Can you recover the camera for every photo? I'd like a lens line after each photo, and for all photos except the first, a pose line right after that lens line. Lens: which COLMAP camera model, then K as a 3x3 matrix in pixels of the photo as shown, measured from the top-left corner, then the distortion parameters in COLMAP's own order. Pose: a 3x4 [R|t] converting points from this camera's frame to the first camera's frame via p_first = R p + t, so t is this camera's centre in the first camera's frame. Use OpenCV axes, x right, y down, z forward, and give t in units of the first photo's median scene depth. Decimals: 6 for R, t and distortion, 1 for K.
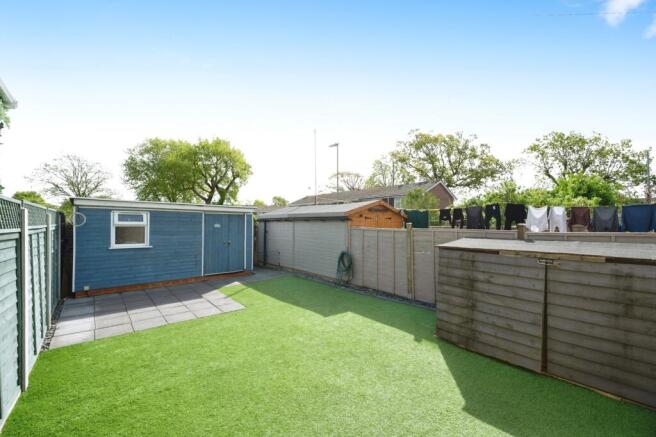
lens RADIAL K [[263.2, 0, 327.7], [0, 263.2, 221.9], [0, 0, 1]] dist [0.000244, -0.000035]
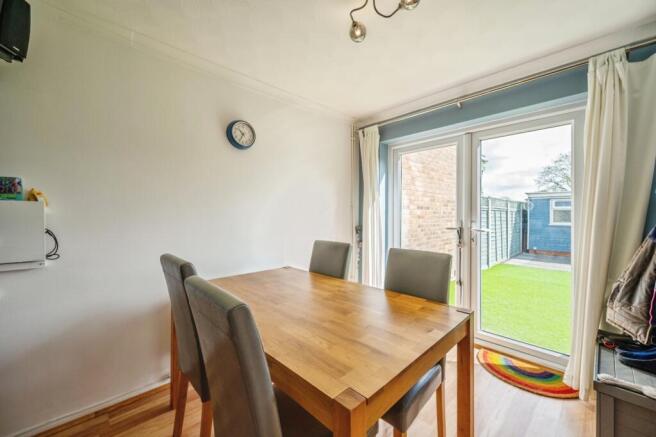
lens RADIAL K [[263.2, 0, 327.7], [0, 263.2, 221.9], [0, 0, 1]] dist [0.000244, -0.000035]
pose [[0.051270, 0.013417, -0.998595, 0.622544], [0.010454, 0.999848, 0.013971, 0.050282], [0.998630, -0.011156, 0.051122, -0.351366]]
